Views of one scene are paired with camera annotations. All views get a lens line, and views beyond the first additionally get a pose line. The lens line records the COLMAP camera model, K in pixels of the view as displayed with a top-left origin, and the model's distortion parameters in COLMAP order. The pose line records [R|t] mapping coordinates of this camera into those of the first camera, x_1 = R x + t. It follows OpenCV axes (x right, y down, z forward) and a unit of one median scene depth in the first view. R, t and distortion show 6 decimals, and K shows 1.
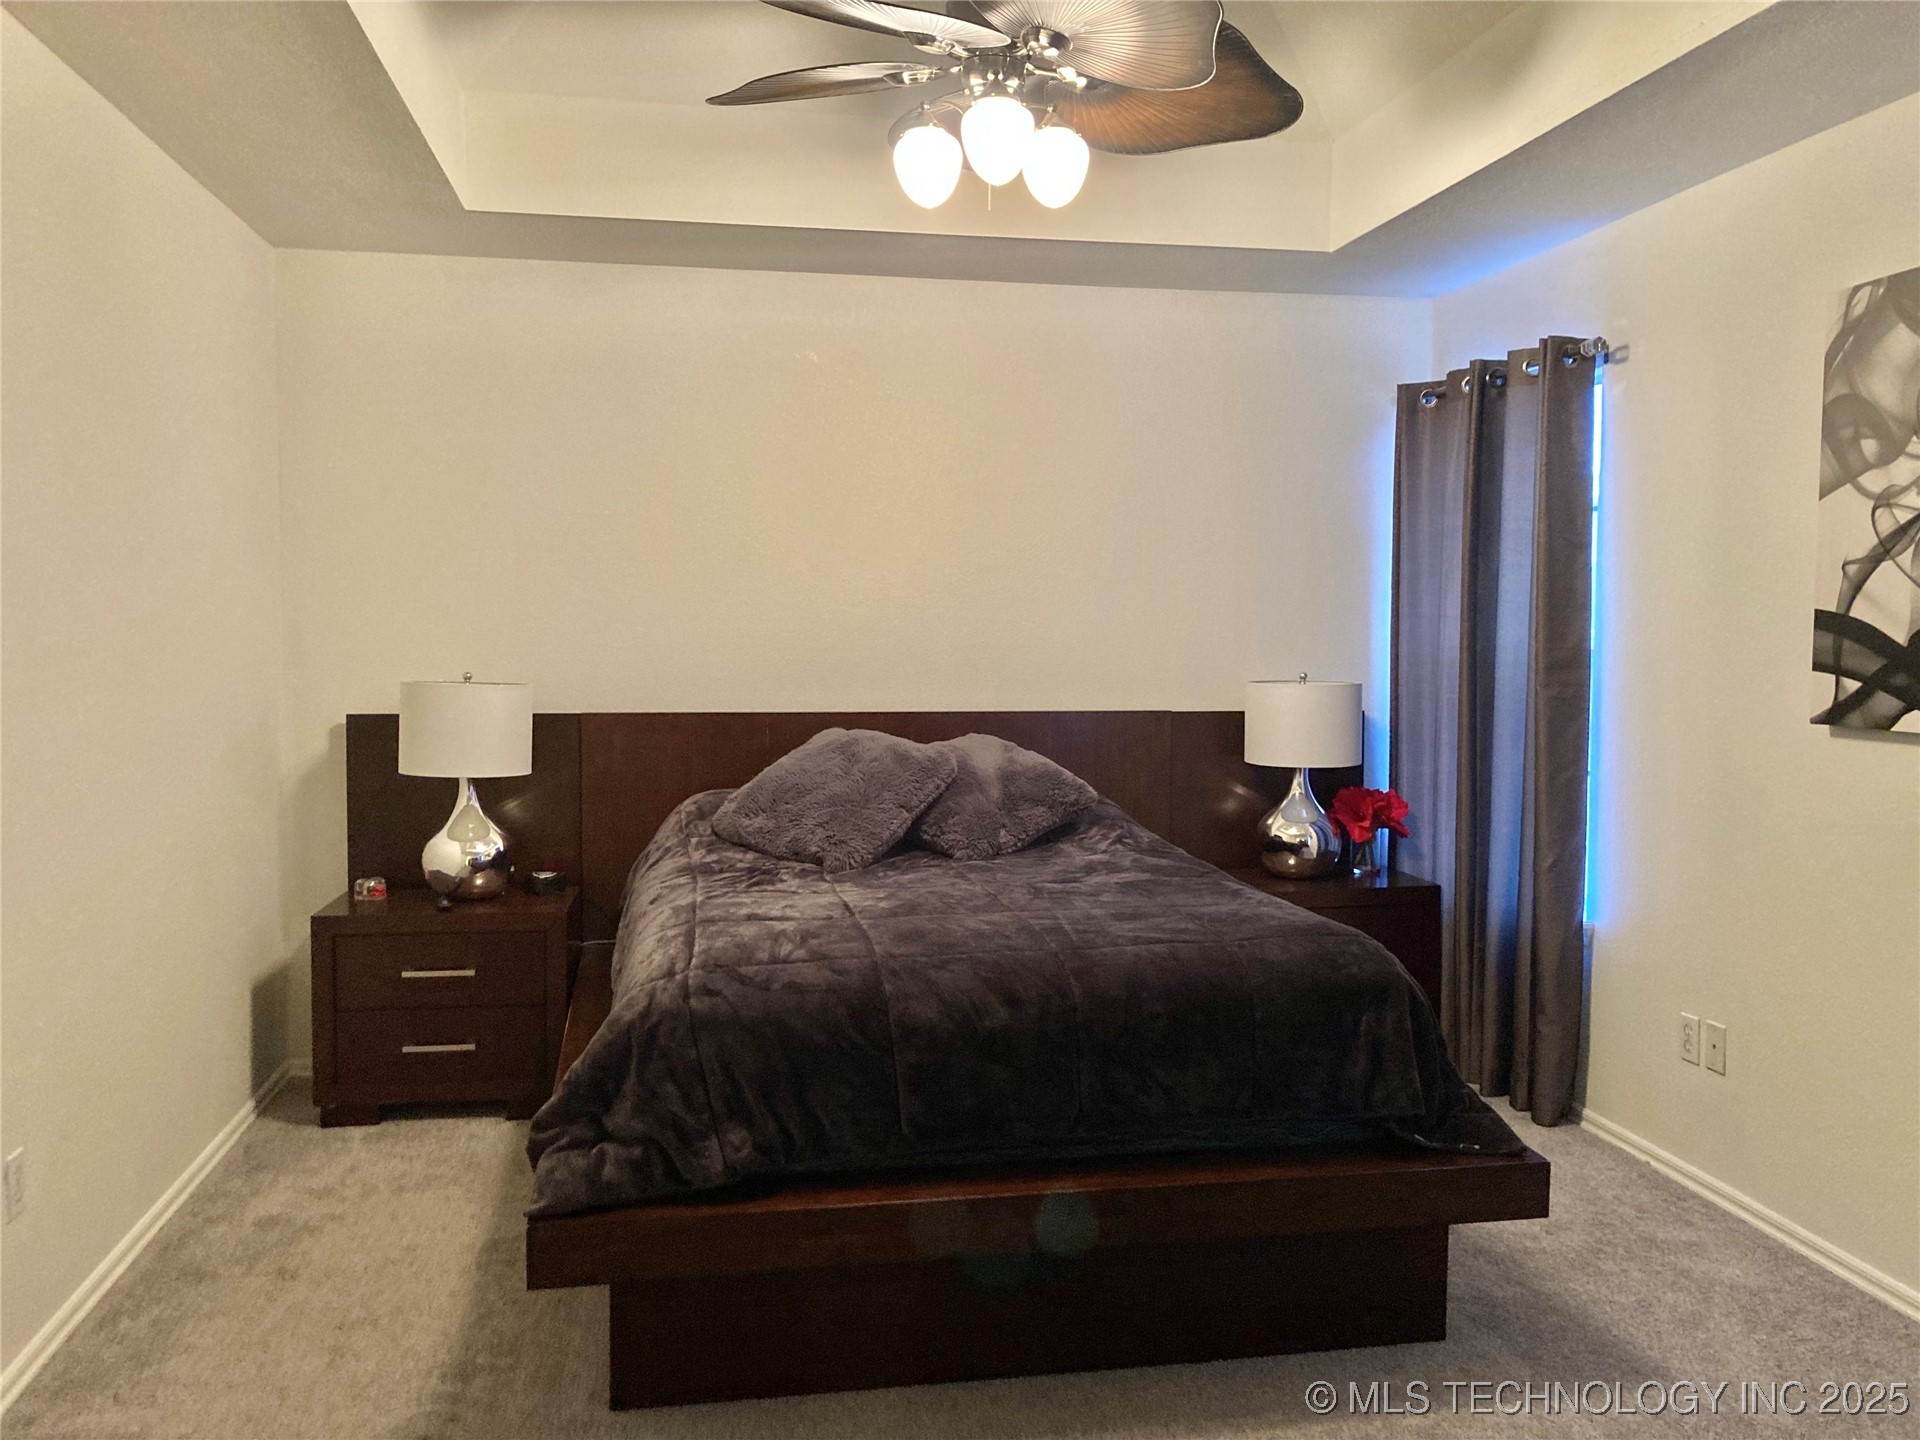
lens RADIAL K [[1572.4, 0, 959.2], [0, 1572.4, 698.3], [0, 0, 1]] dist [-0.014205, -0.008540]
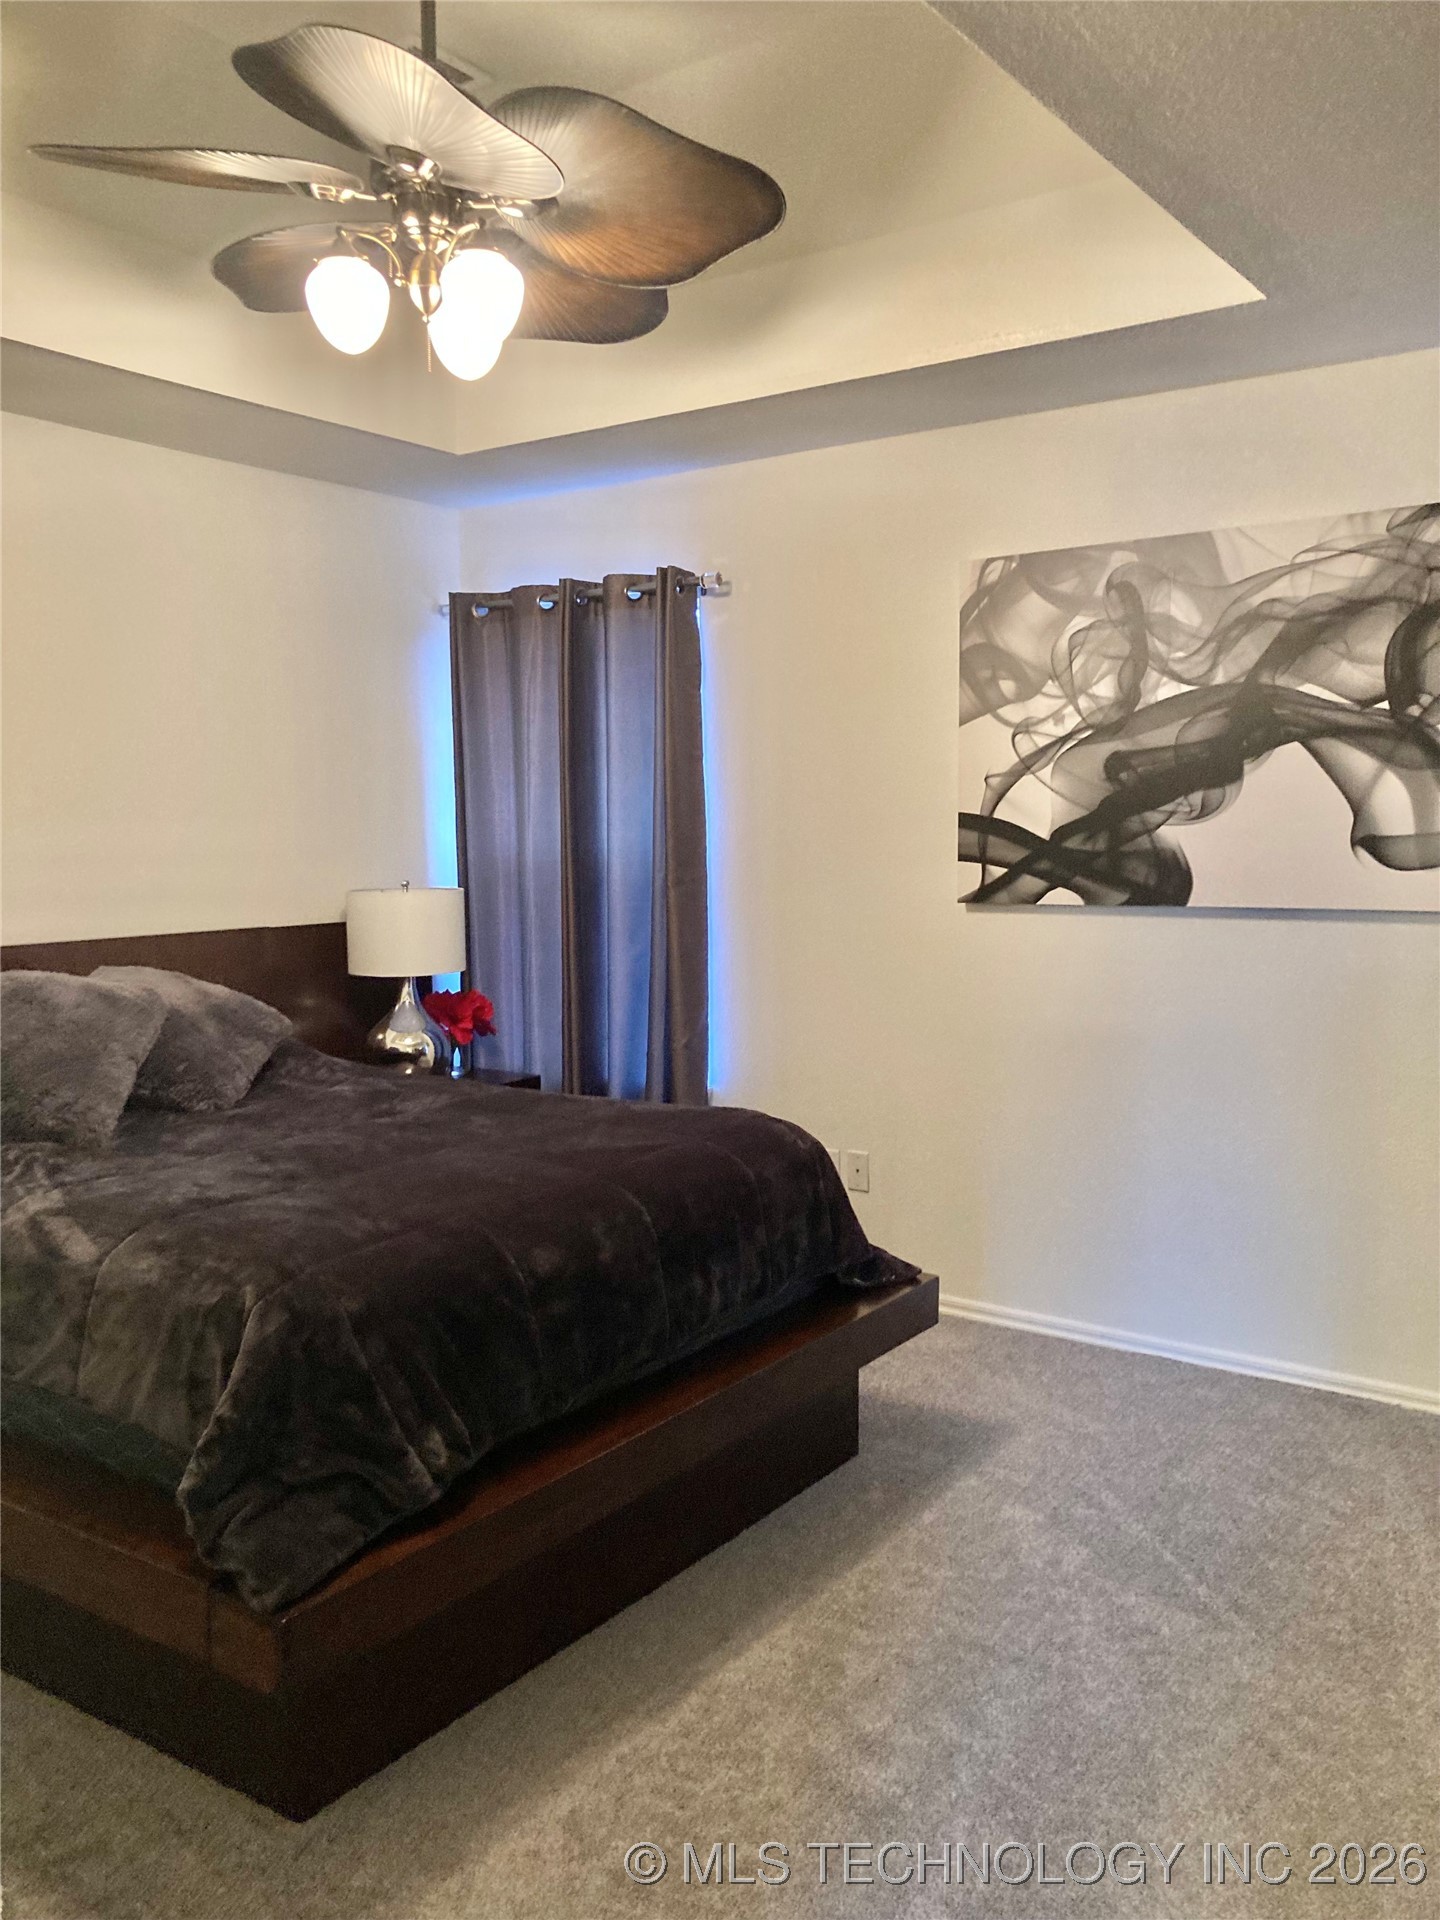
lens RADIAL K [[1577.9, 0, 720.0], [0, 1577.9, 960.0], [0, 0, 1]] dist [0.009792, 0.013164]
pose [[0.706286, -0.072437, 0.704210, -0.512198], [0.046743, 0.997352, 0.055709, -0.018391], [-0.706381, -0.006430, 0.707802, 0.235556]]
